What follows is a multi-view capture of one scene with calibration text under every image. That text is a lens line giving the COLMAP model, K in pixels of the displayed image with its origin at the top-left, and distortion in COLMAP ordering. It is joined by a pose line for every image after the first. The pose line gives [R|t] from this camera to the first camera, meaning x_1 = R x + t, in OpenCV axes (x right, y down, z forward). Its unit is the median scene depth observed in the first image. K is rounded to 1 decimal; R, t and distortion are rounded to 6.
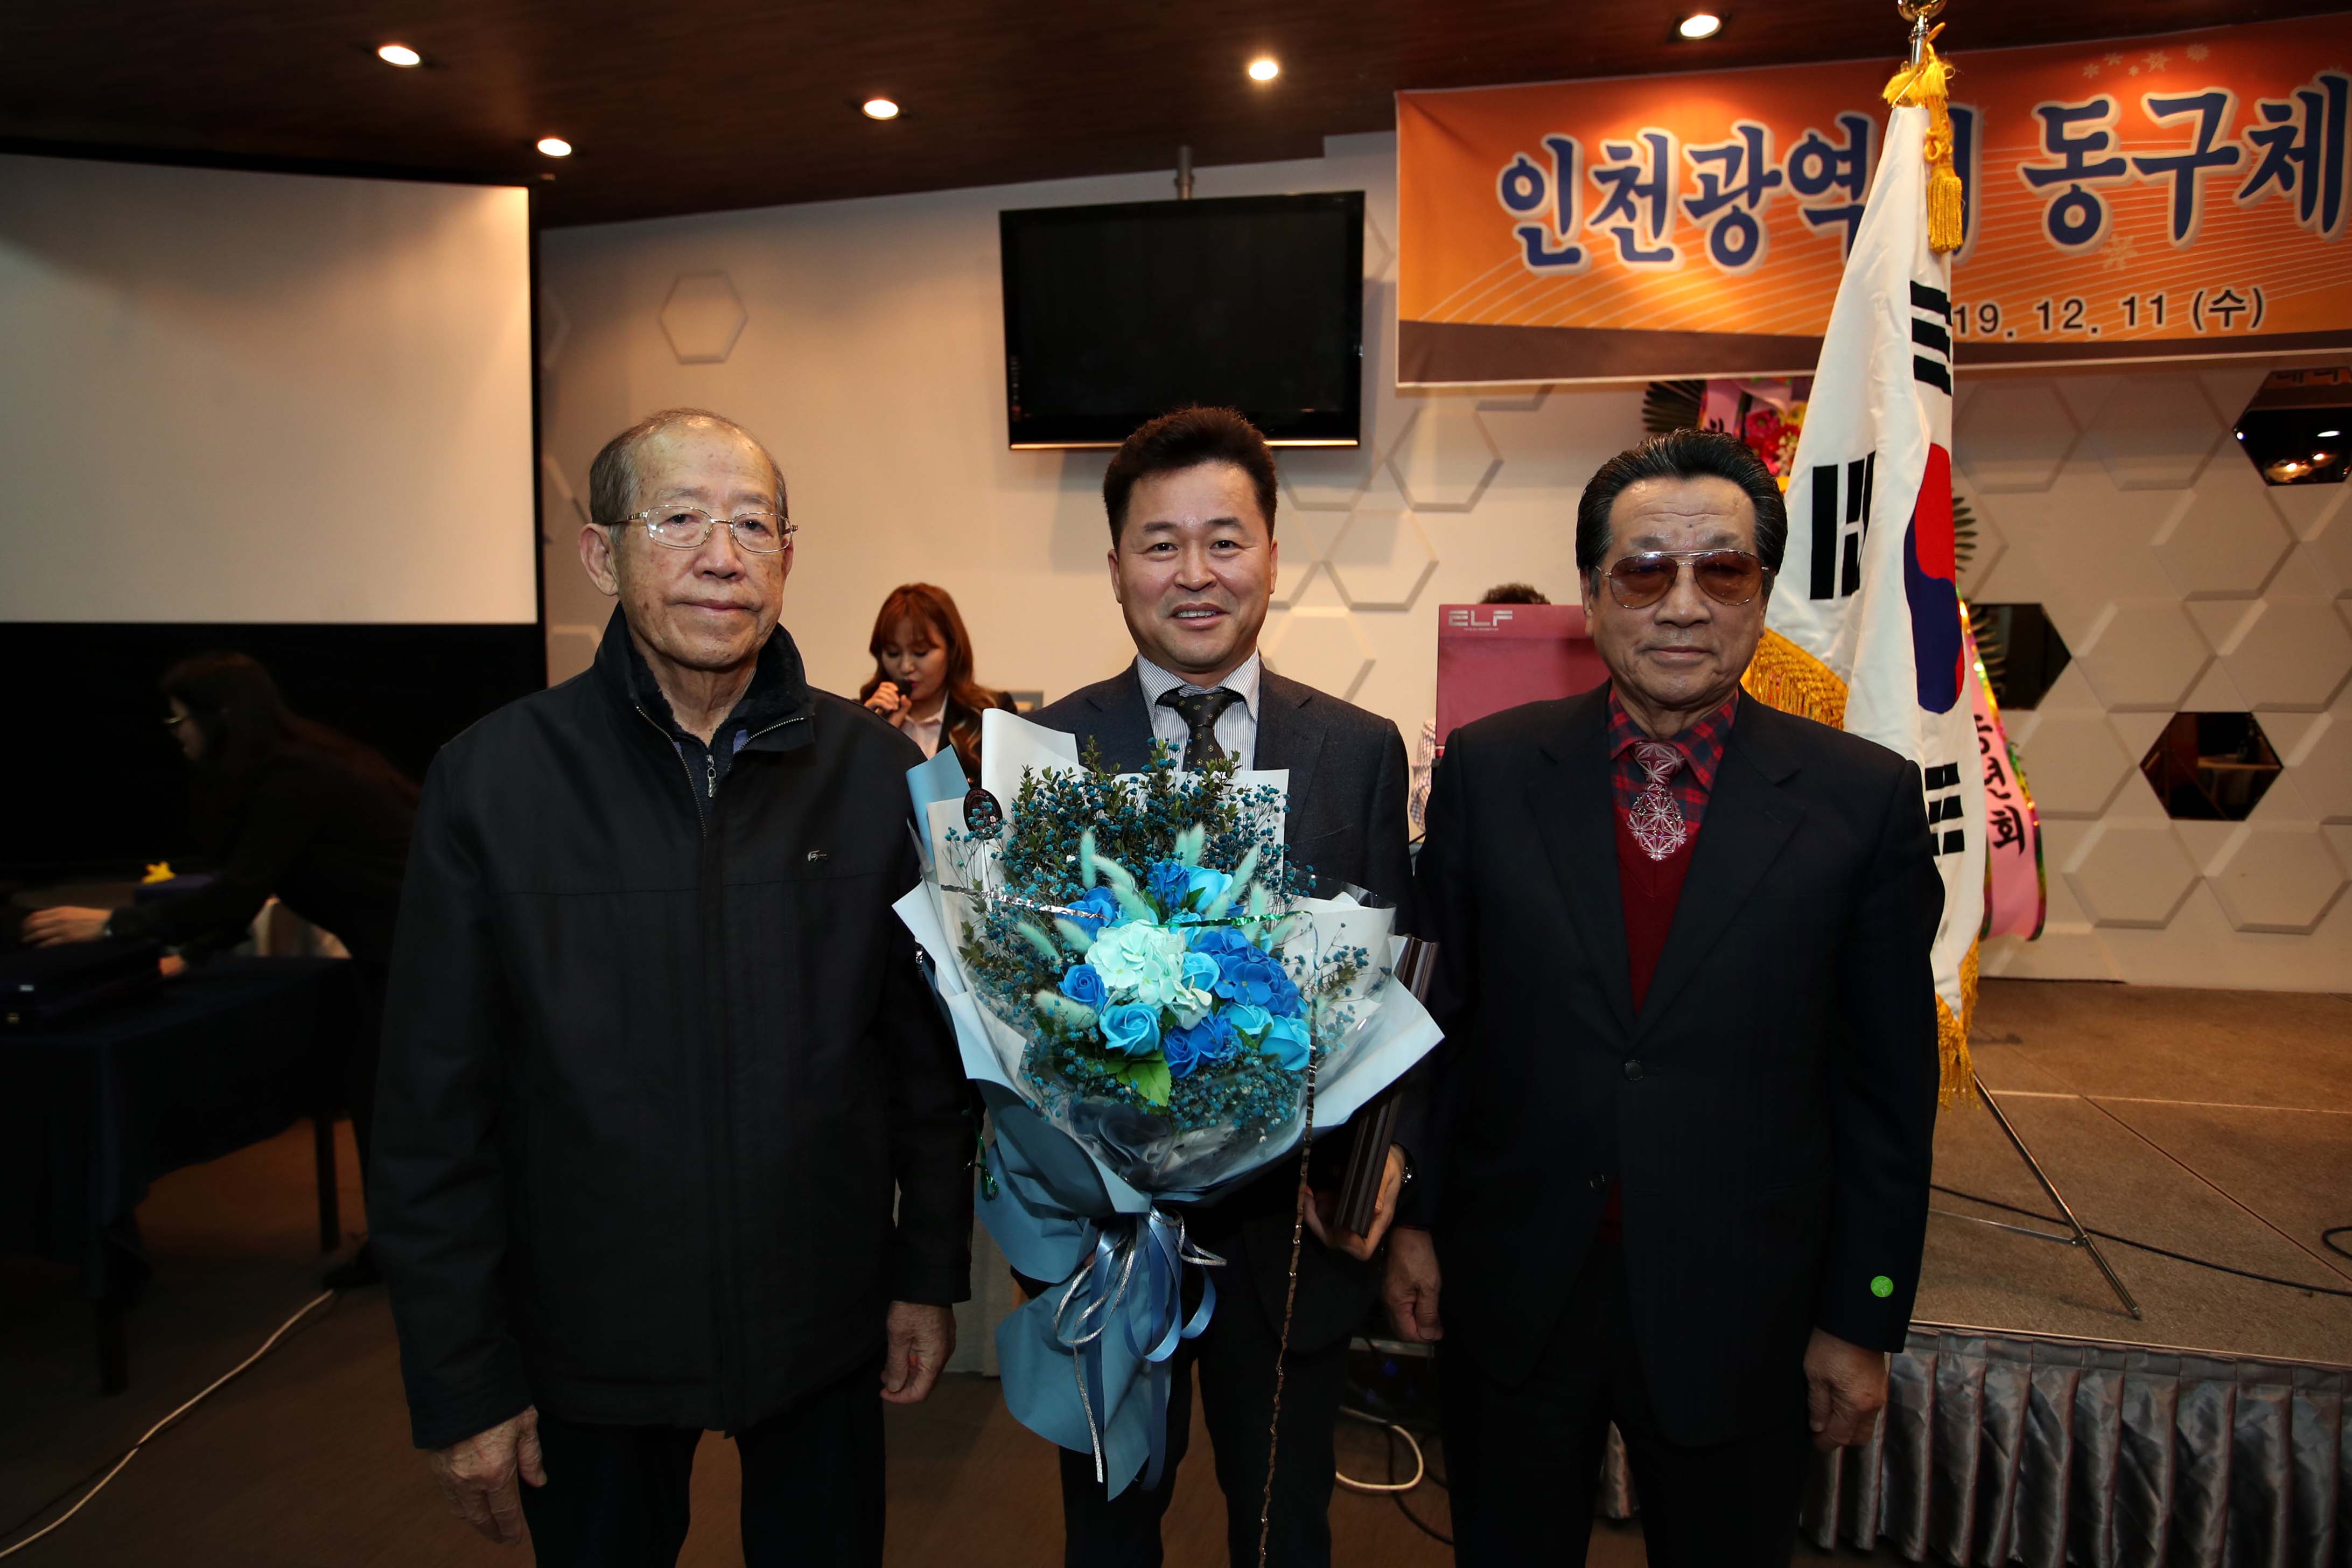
lens RADIAL K [[1279.0, 0, 1151.0], [0, 1279.0, 747.0], [0, 0, 1]] dist [-0.036791, 0.021816]
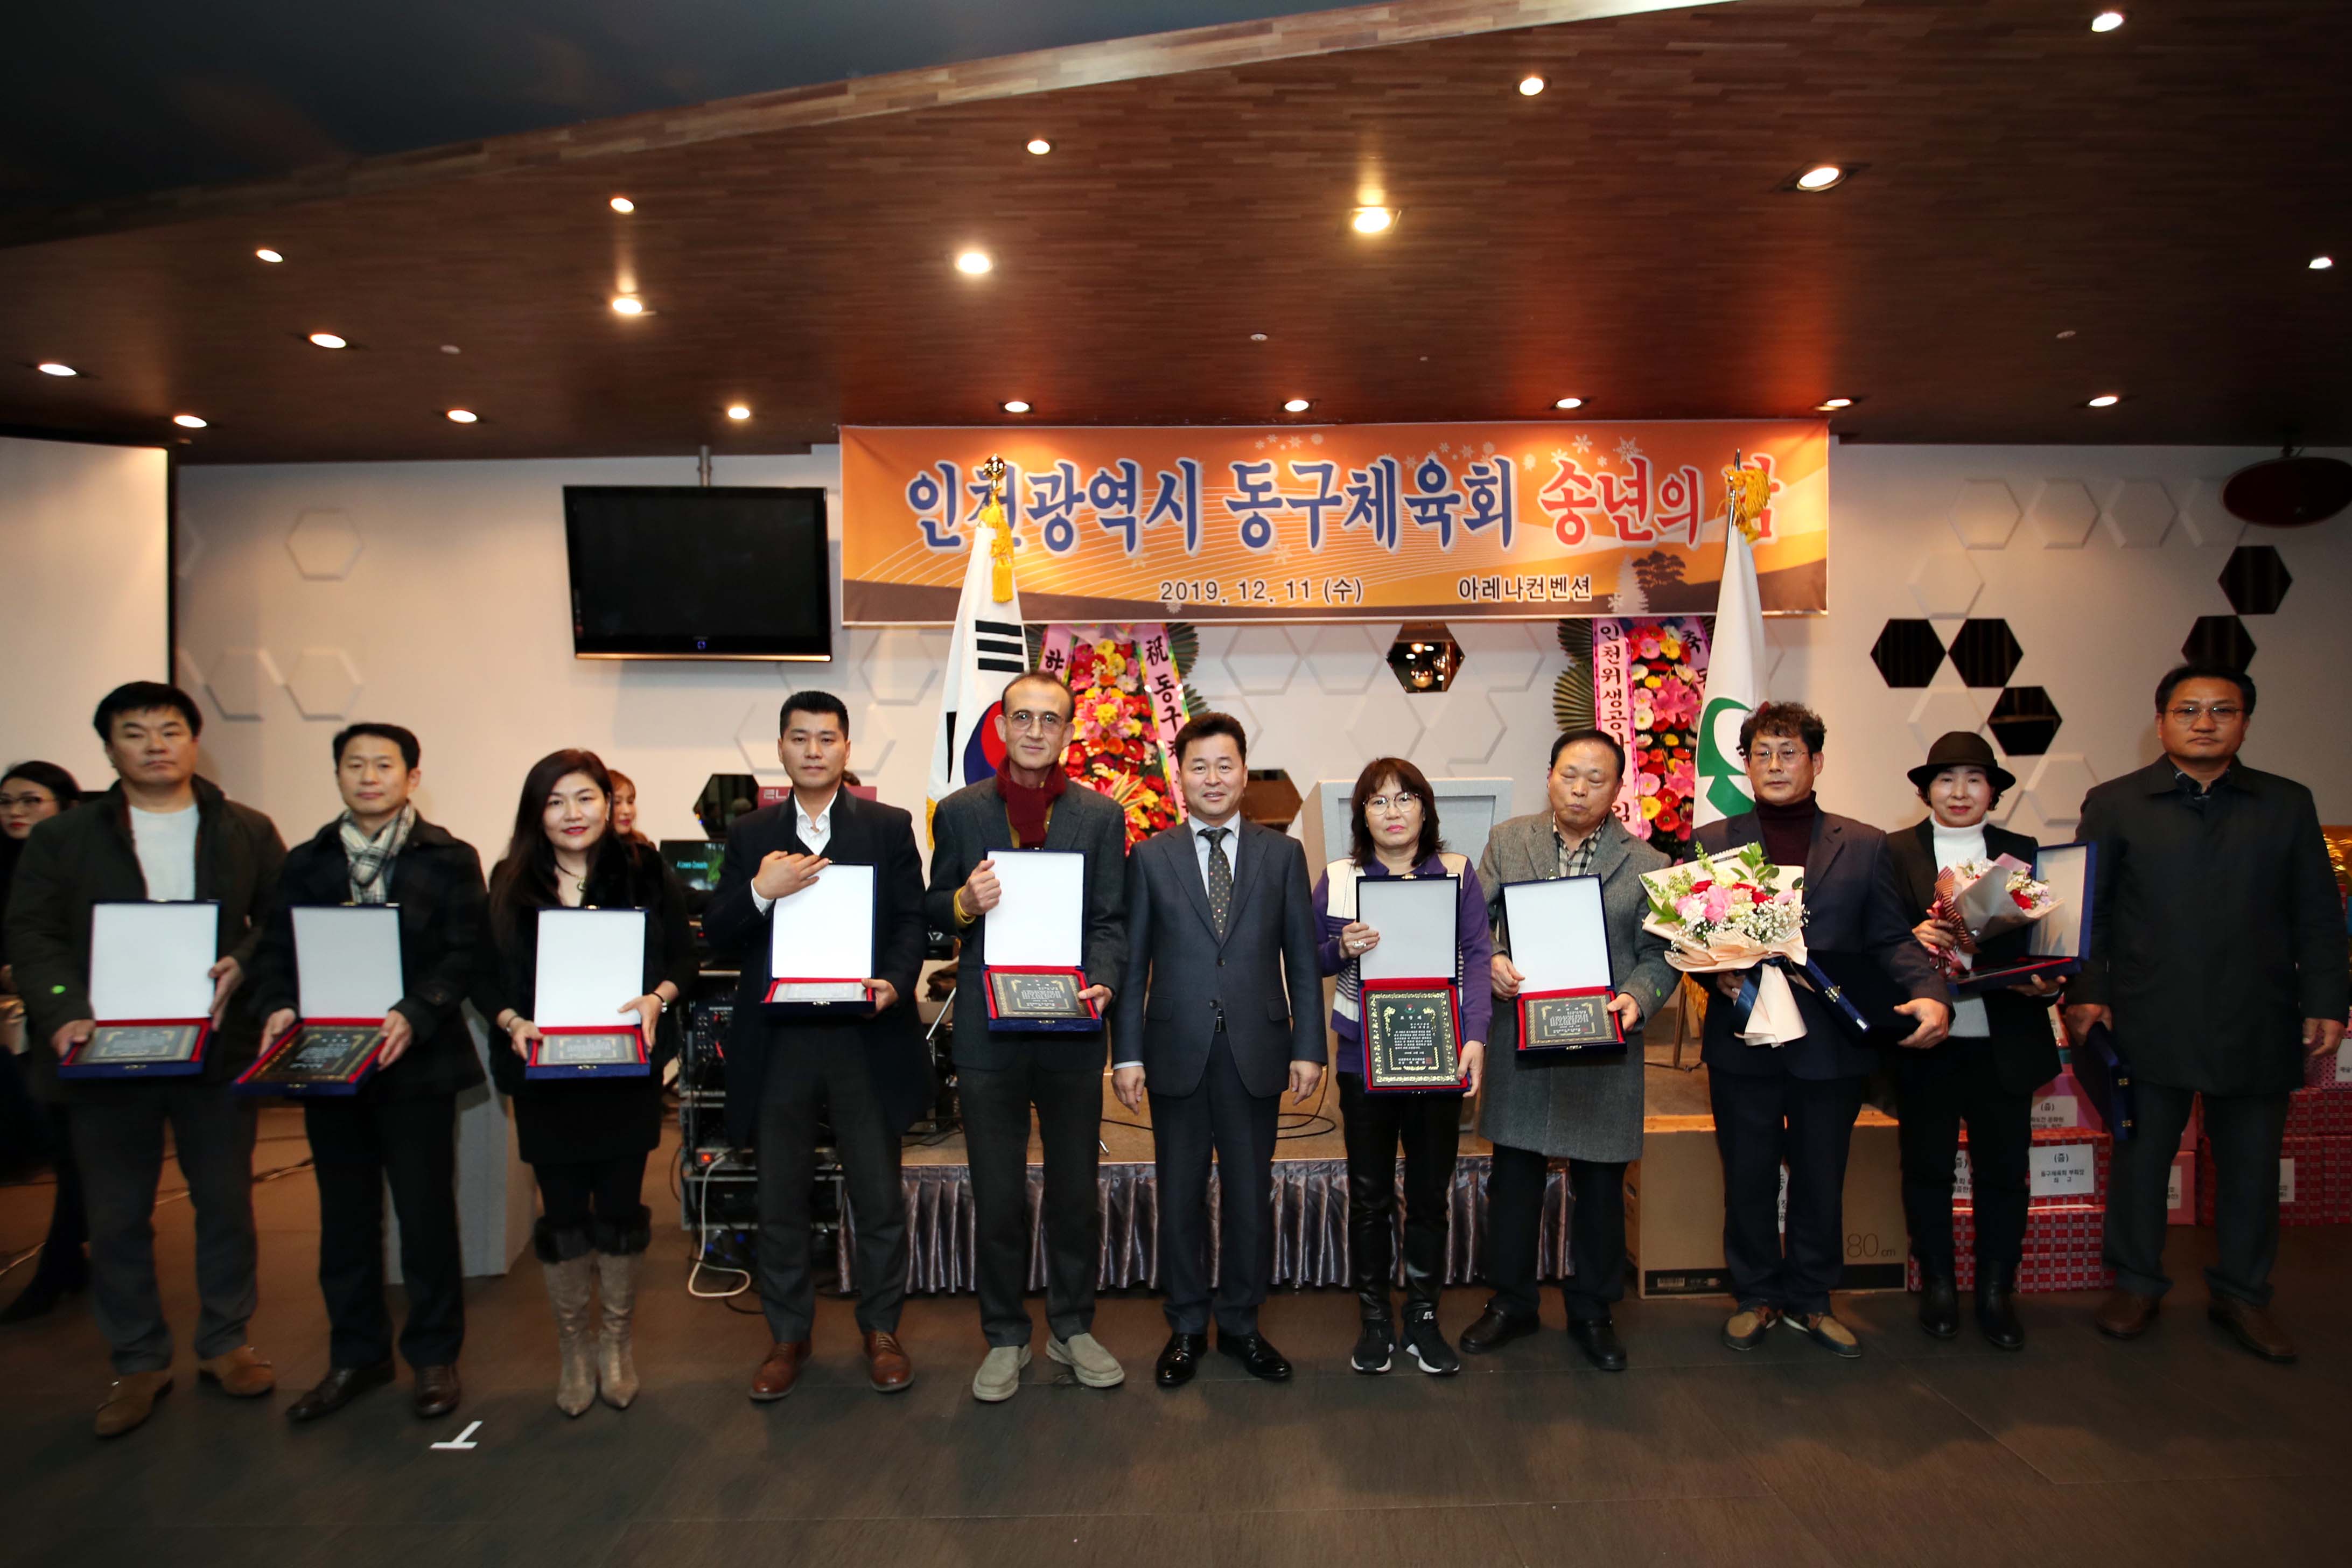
lens RADIAL K [[1275.2, 0, 1174.2], [0, 1275.2, 800.1], [0, 0, 1]] dist [-0.074189, 0.059189]
pose [[0.973368, -0.013326, 0.228860, 0.242895], [0.028073, 0.997724, -0.061301, 0.018664], [-0.227523, 0.066094, 0.971527, -0.510749]]
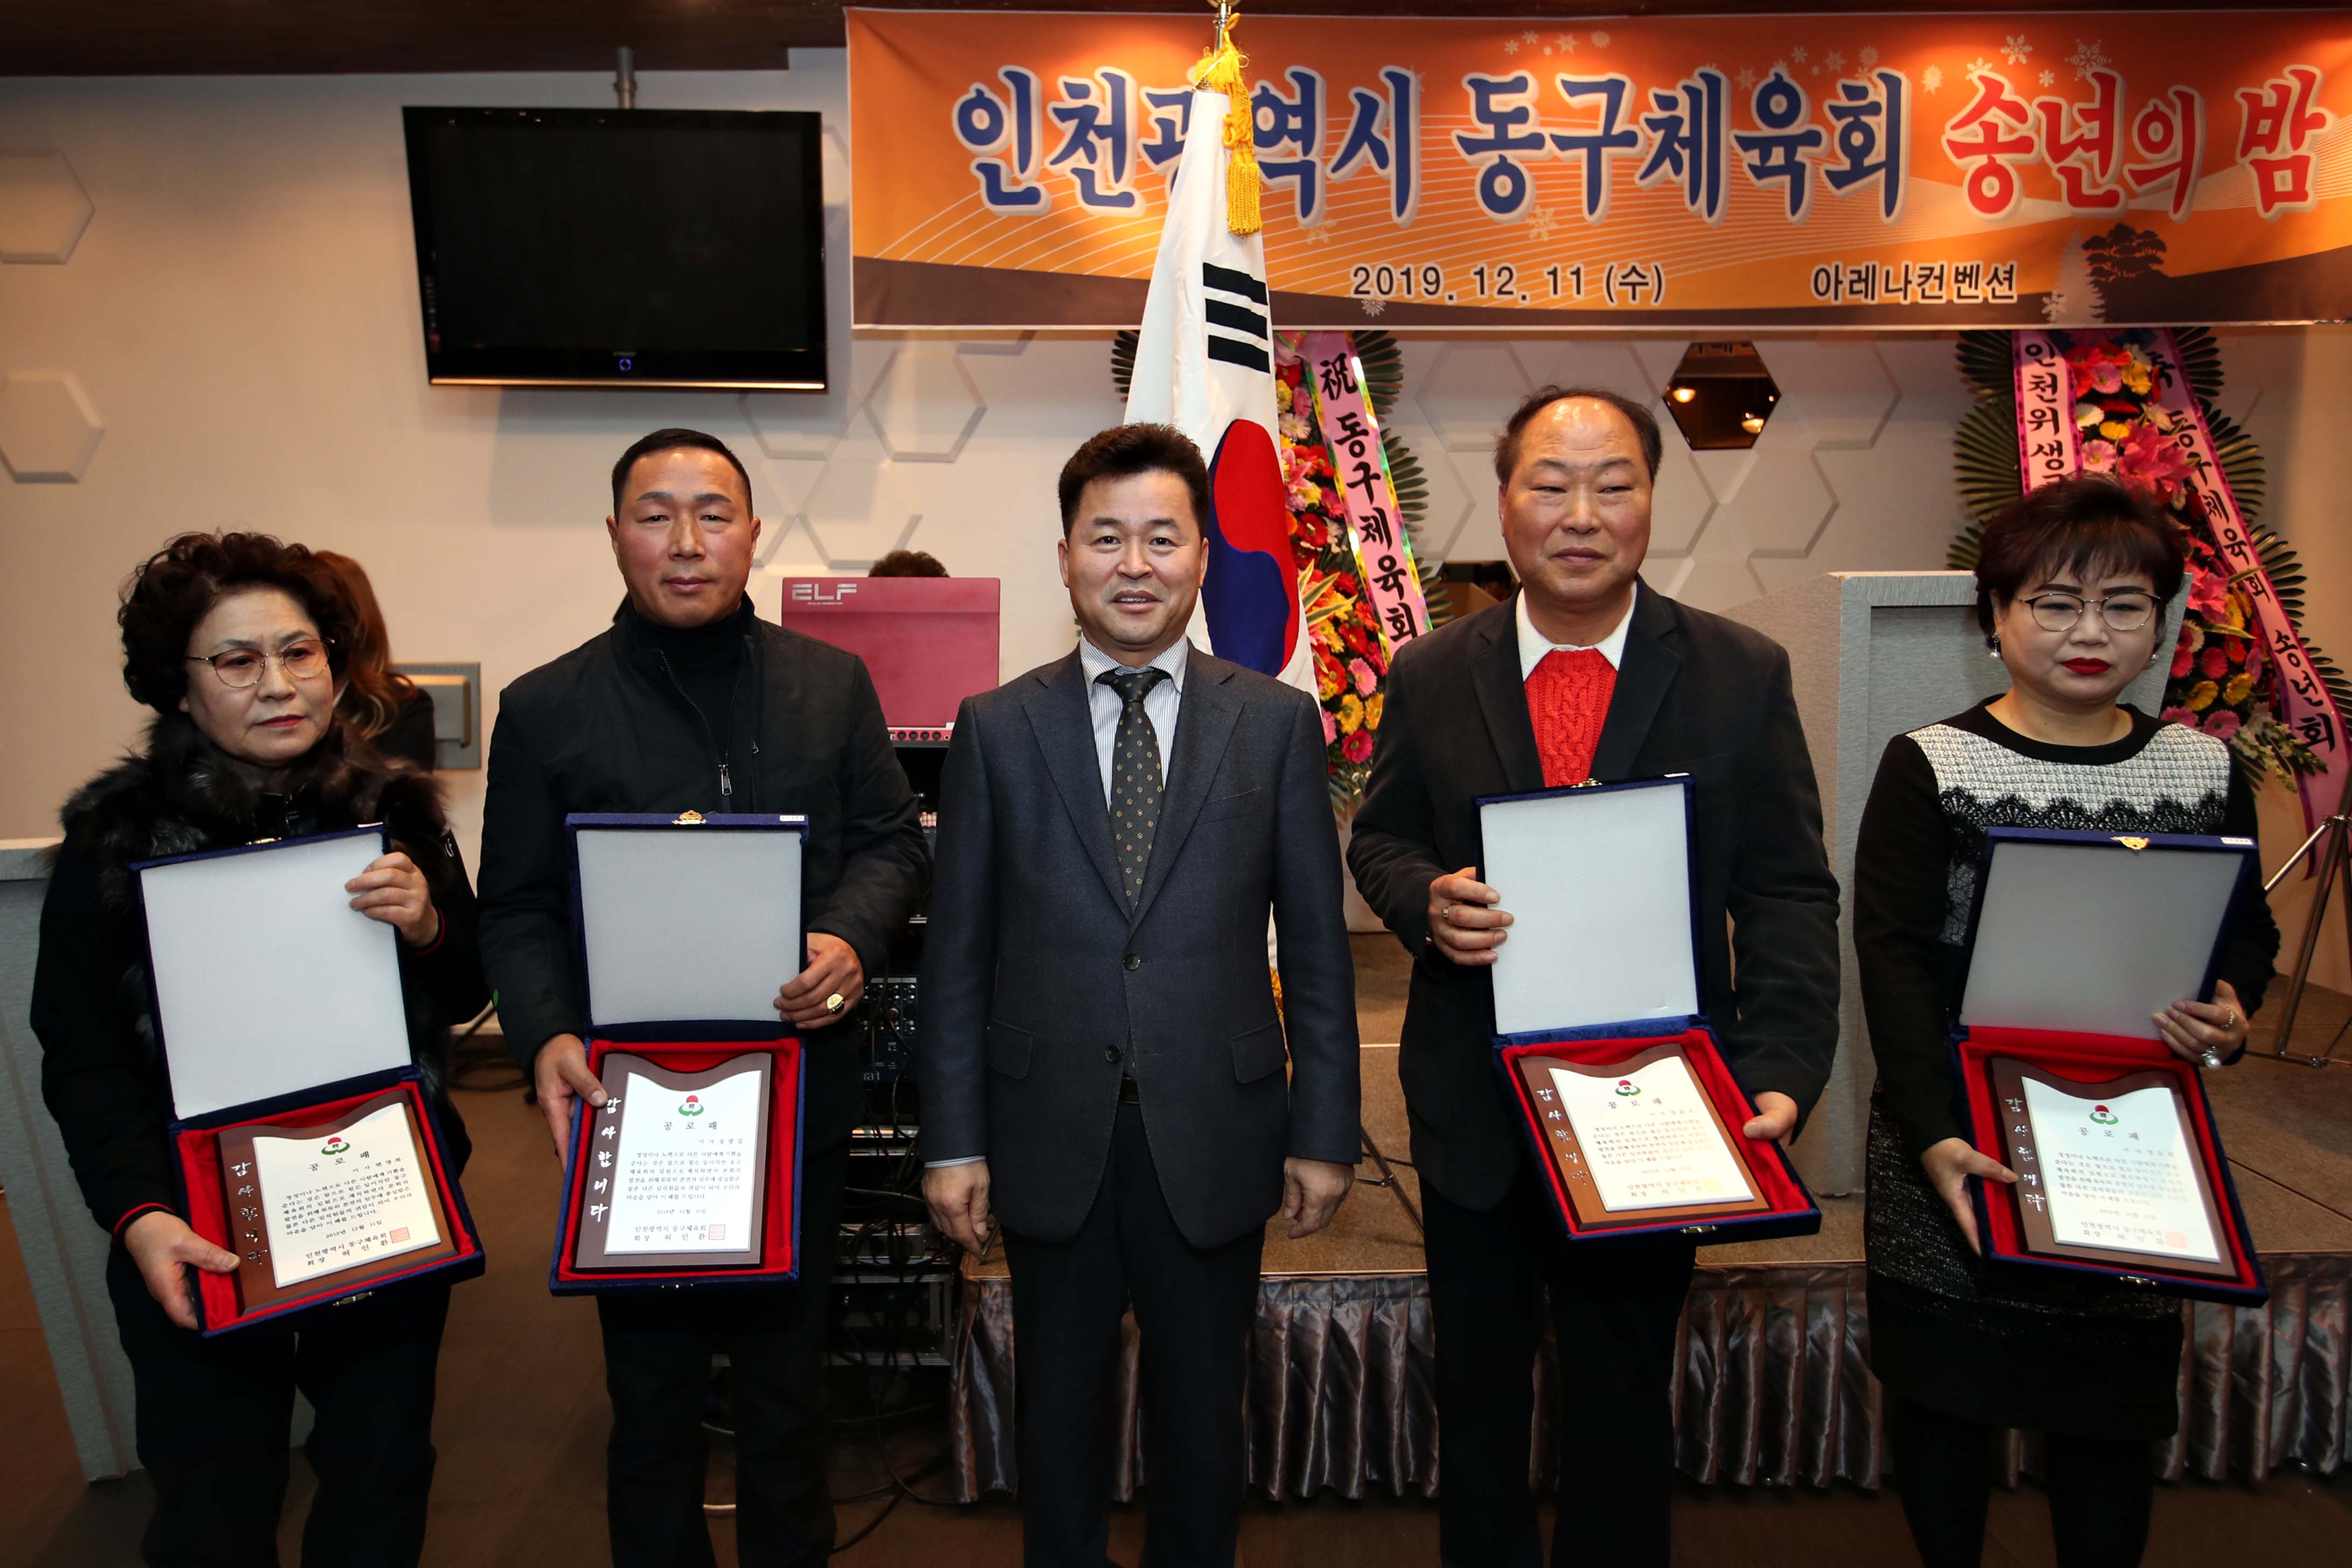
lens RADIAL K [[1437.5, 0, 1107.9], [0, 1437.5, 726.3], [0, 0, 1]] dist [-0.049338, 0.034094]
pose [[0.973024, -0.026830, 0.229139, 0.135749], [0.023189, 0.999559, 0.018567, -0.009560], [-0.229536, -0.012752, 0.973217, -0.059015]]
